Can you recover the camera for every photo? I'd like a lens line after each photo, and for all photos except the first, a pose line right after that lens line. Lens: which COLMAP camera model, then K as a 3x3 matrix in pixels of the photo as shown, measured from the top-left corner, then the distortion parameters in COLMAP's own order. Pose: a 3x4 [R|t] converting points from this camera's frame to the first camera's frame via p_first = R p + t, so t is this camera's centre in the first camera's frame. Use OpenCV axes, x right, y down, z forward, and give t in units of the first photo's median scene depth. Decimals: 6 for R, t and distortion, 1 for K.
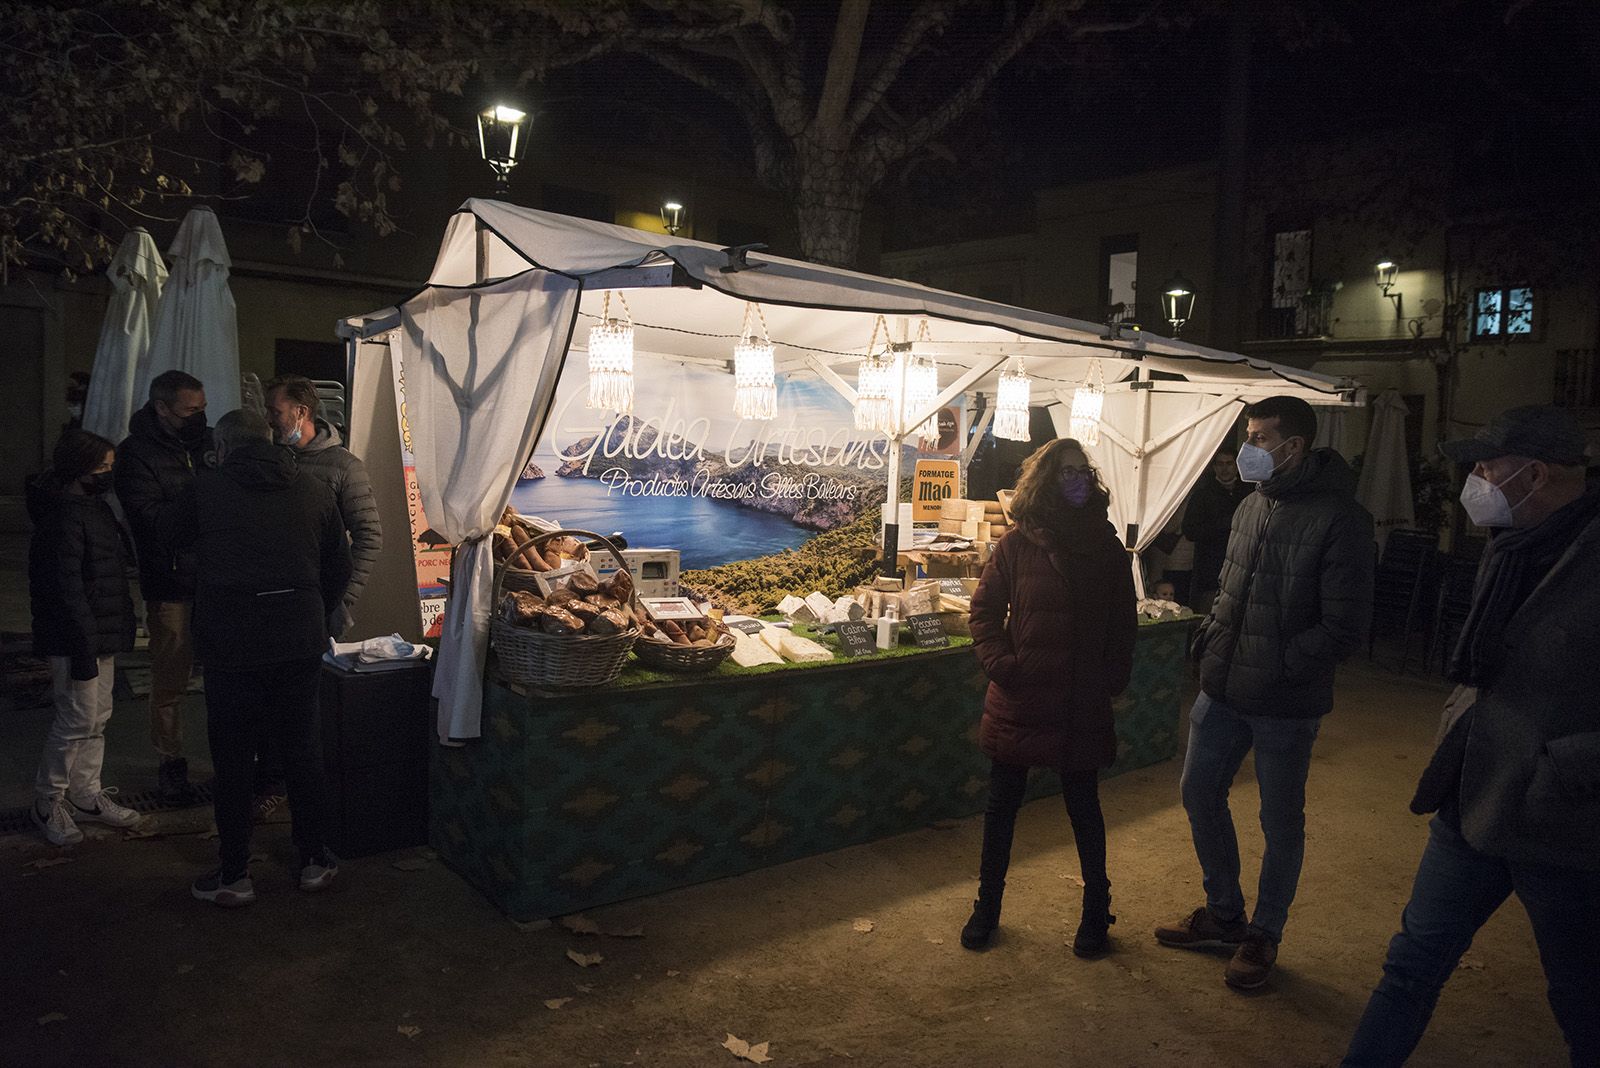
lens RADIAL K [[1113.2, 0, 780.2], [0, 1113.2, 529.3], [0, 0, 1]] dist [-0.130348, 0.096097]
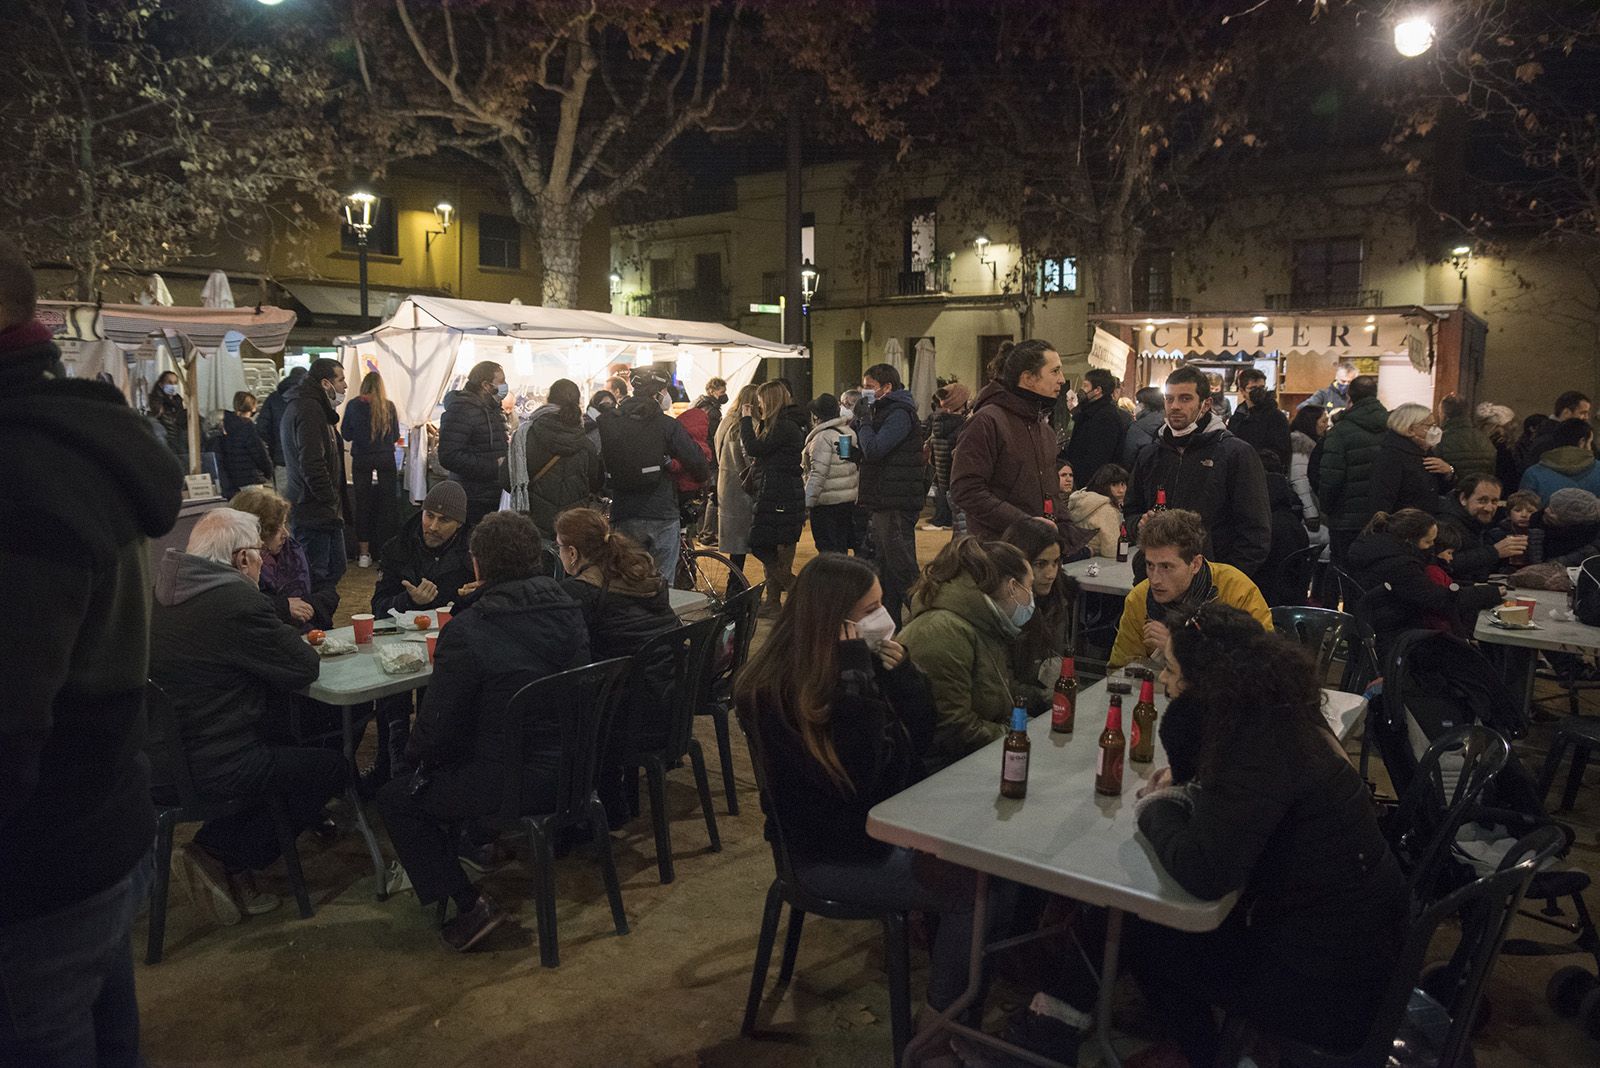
lens RADIAL K [[1113.2, 0, 780.2], [0, 1113.2, 529.3], [0, 0, 1]] dist [-0.130348, 0.096097]
pose [[0.976649, -0.059265, 0.206503, 0.002520], [0.048301, 0.997162, 0.057740, 0.054752], [-0.209339, -0.046418, 0.976741, -0.658138]]
